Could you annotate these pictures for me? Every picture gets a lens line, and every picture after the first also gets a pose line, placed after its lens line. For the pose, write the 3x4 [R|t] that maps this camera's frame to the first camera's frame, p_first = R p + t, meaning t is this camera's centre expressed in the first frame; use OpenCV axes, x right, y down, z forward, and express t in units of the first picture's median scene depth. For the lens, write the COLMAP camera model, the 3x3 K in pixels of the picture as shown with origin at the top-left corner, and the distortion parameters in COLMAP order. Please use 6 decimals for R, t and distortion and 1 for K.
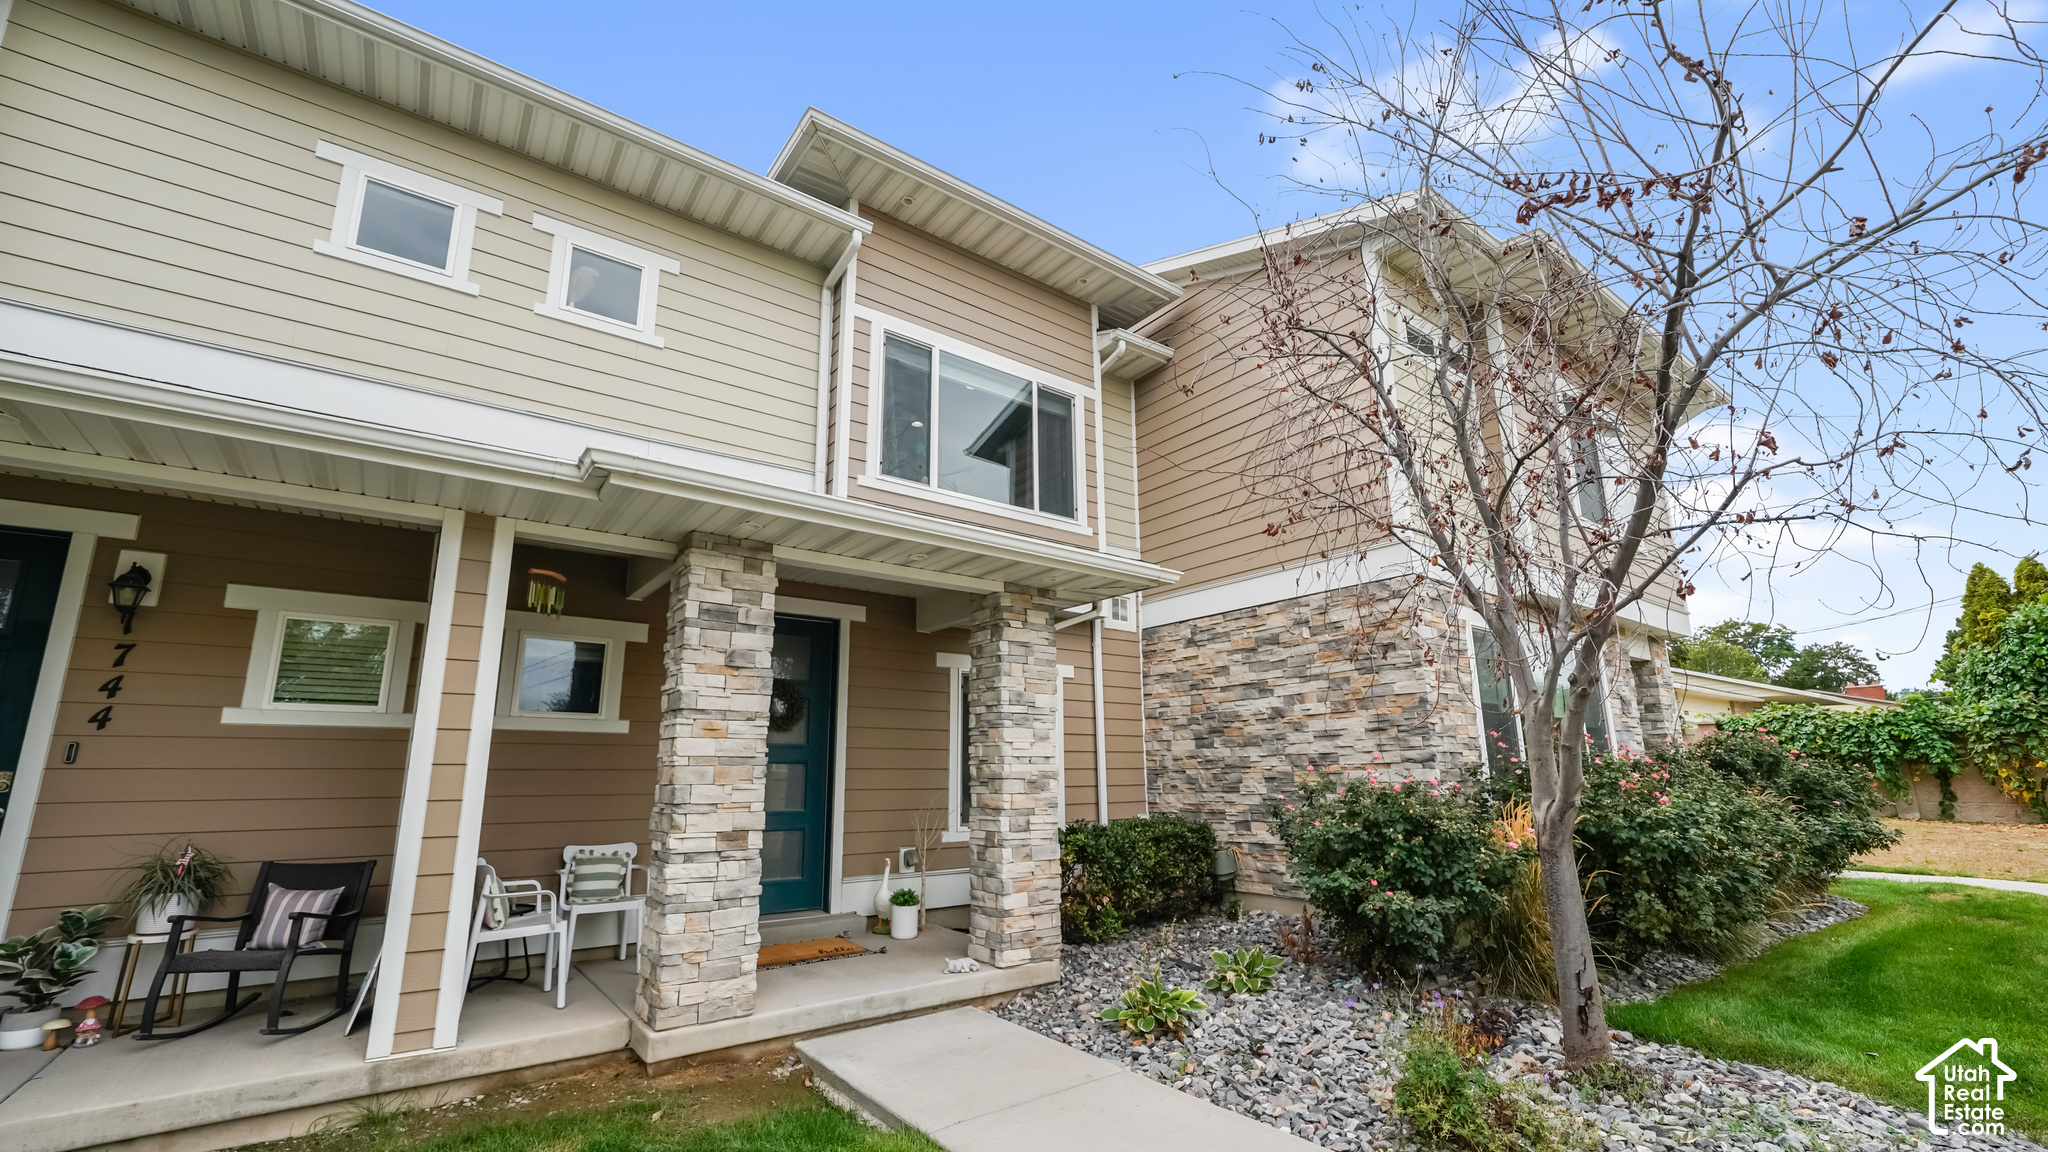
lens RADIAL K [[824.7, 0, 1007.9], [0, 824.7, 597.1], [0, 0, 1]] dist [-0.003312, -0.000154]
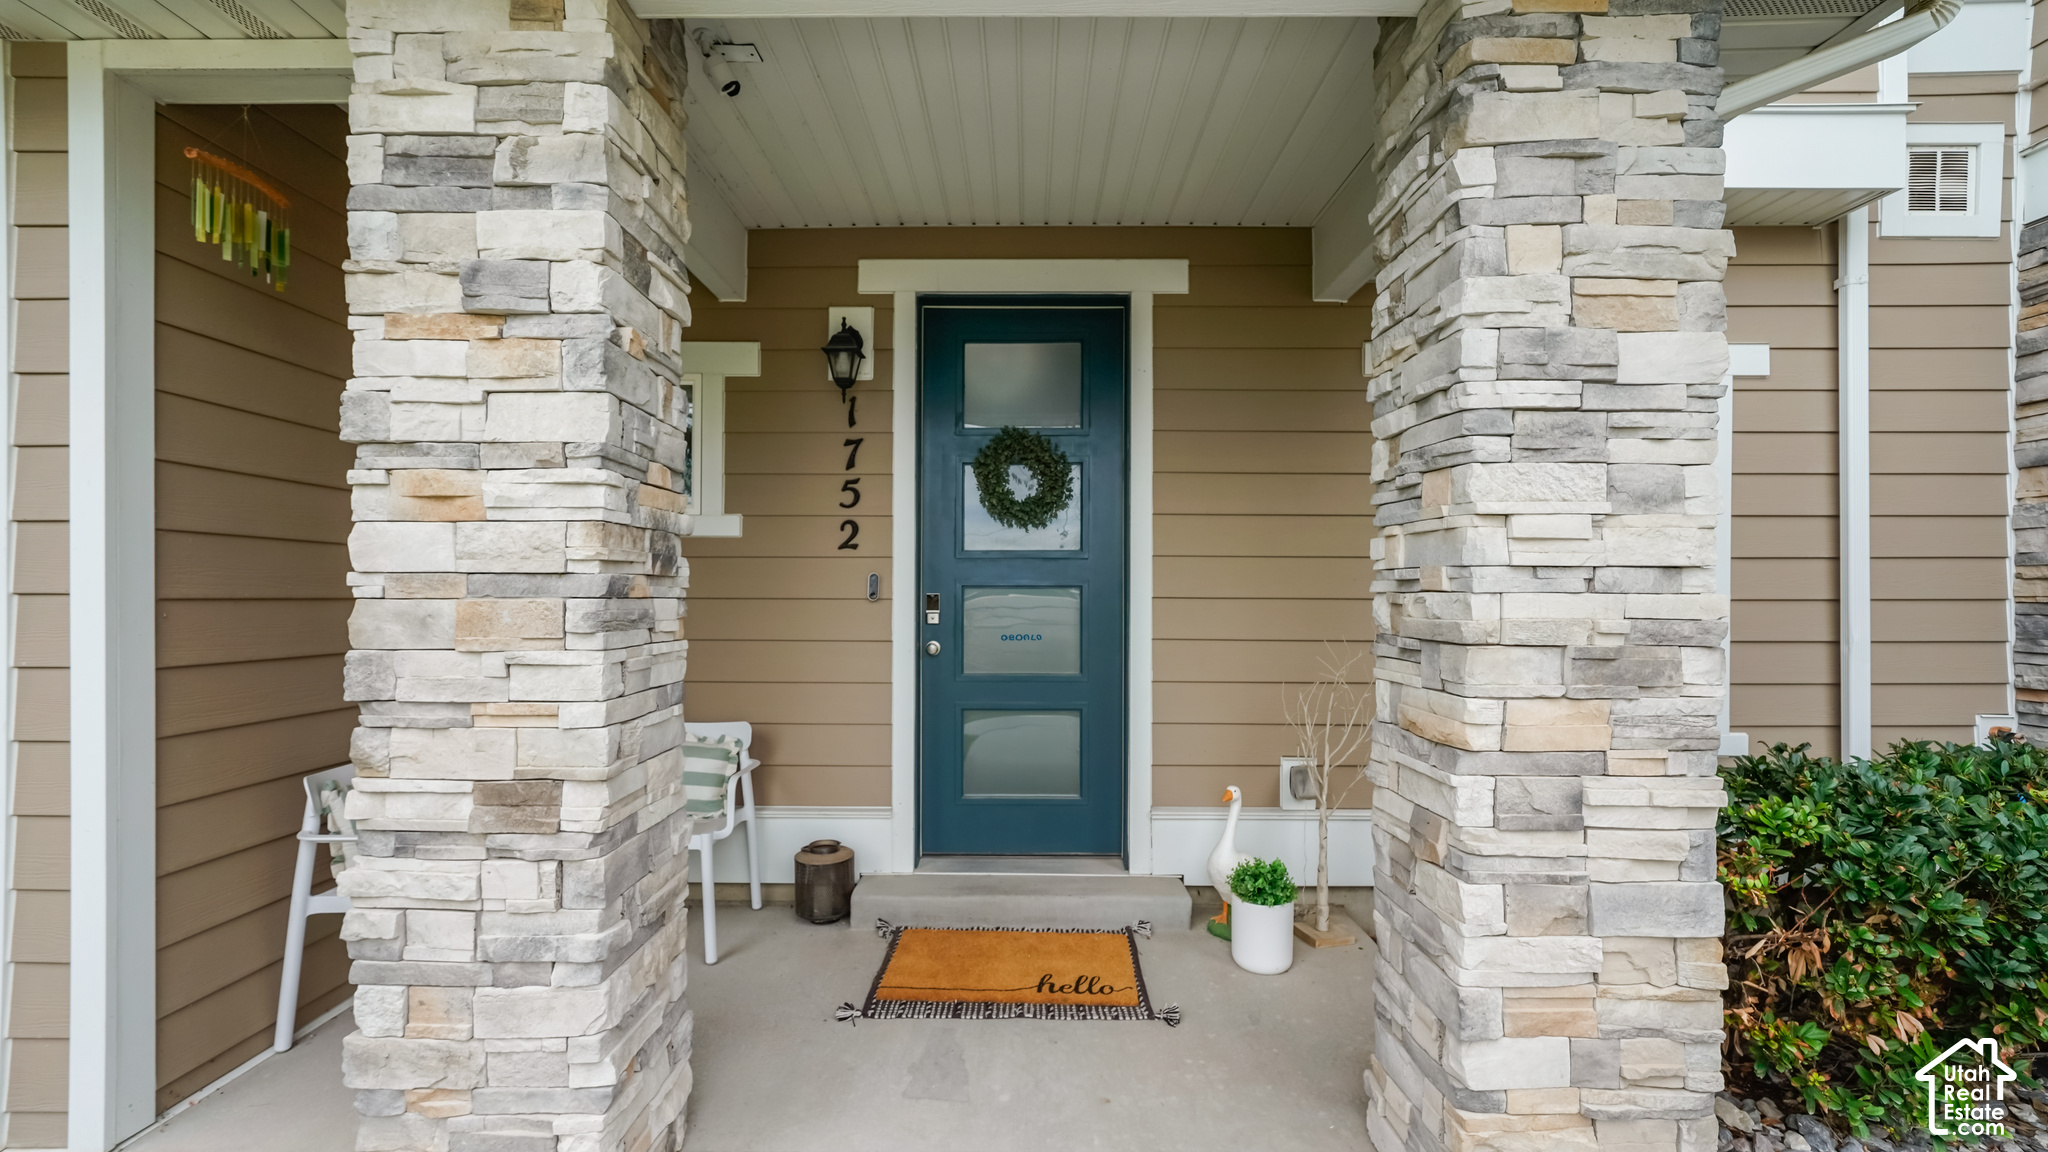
lens RADIAL K [[824.7, 0, 1007.9], [0, 824.7, 597.1], [0, 0, 1]] dist [-0.003312, -0.000154]
pose [[0.801207, 0.008706, -0.598324, 0.035919], [0.119141, 0.977554, 0.173764, 0.135234], [0.586407, -0.210506, 0.782186, 0.682580]]
